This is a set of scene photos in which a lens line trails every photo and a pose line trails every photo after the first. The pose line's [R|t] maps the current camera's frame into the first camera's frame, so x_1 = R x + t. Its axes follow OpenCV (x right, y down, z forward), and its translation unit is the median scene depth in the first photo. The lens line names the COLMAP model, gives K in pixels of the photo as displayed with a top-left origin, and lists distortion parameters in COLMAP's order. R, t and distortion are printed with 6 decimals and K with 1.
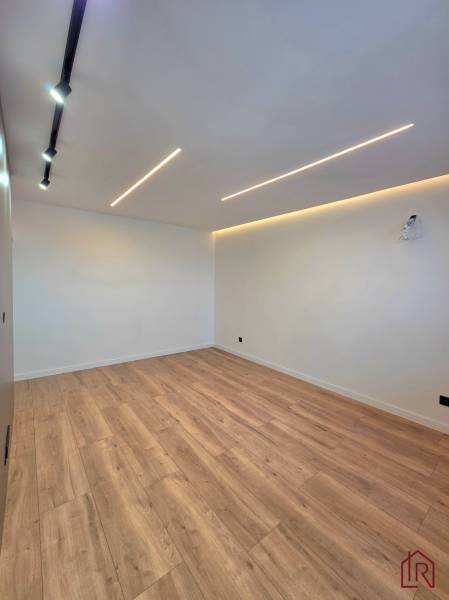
lens RADIAL K [[244.0, 0, 221.4], [0, 244.0, 302.4], [0, 0, 1]] dist [-0.006350, 0.001161]
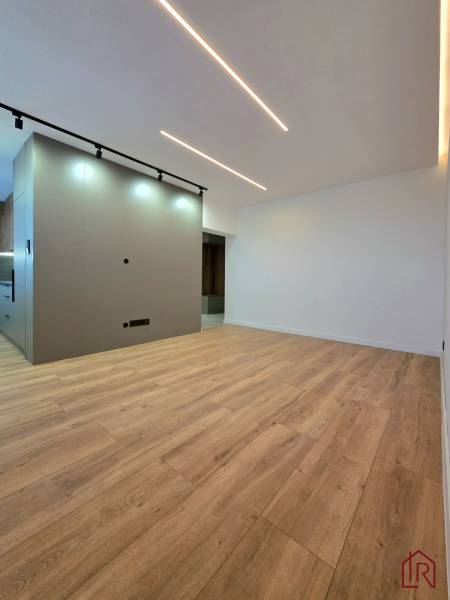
lens RADIAL K [[244.0, 0, 243.5], [0, 244.0, 284.2], [0, 0, 1]] dist [-0.006350, 0.001161]
pose [[0.259532, -0.003006, -0.965730, 1.186141], [-0.092234, 0.995347, -0.027886, 0.185273], [0.961320, 0.096310, 0.258047, 1.087428]]
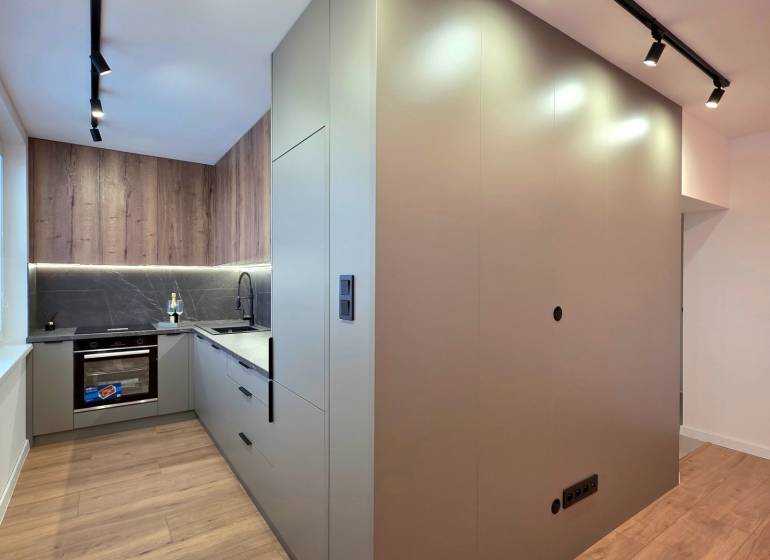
lens RADIAL K [[416.7, 0, 399.7], [0, 416.7, 282.1], [0, 0, 1]] dist [-0.004836, 0.000478]
pose [[-0.021351, -0.001972, -0.999770, 0.290766], [-0.096936, 0.995291, 0.000107, 0.014006], [0.995062, 0.096916, -0.021441, 0.365788]]
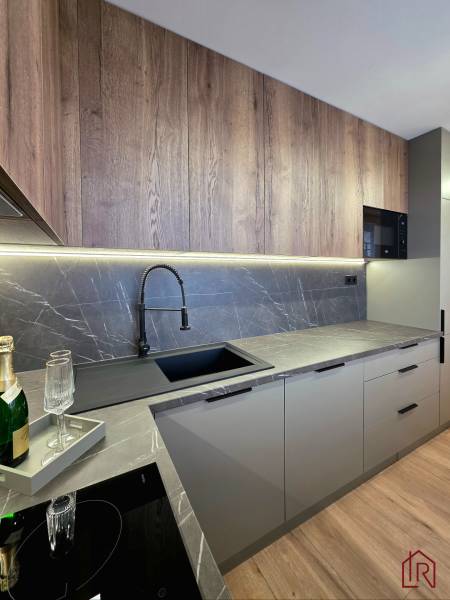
lens RADIAL K [[244.0, 0, 213.9], [0, 244.0, 275.9], [0, 0, 1]] dist [-0.006350, 0.001161]
pose [[0.986368, -0.003445, -0.164520, -1.449306], [-0.009658, 0.996845, -0.078779, 0.127906], [0.164273, 0.079294, 0.983223, -1.045146]]
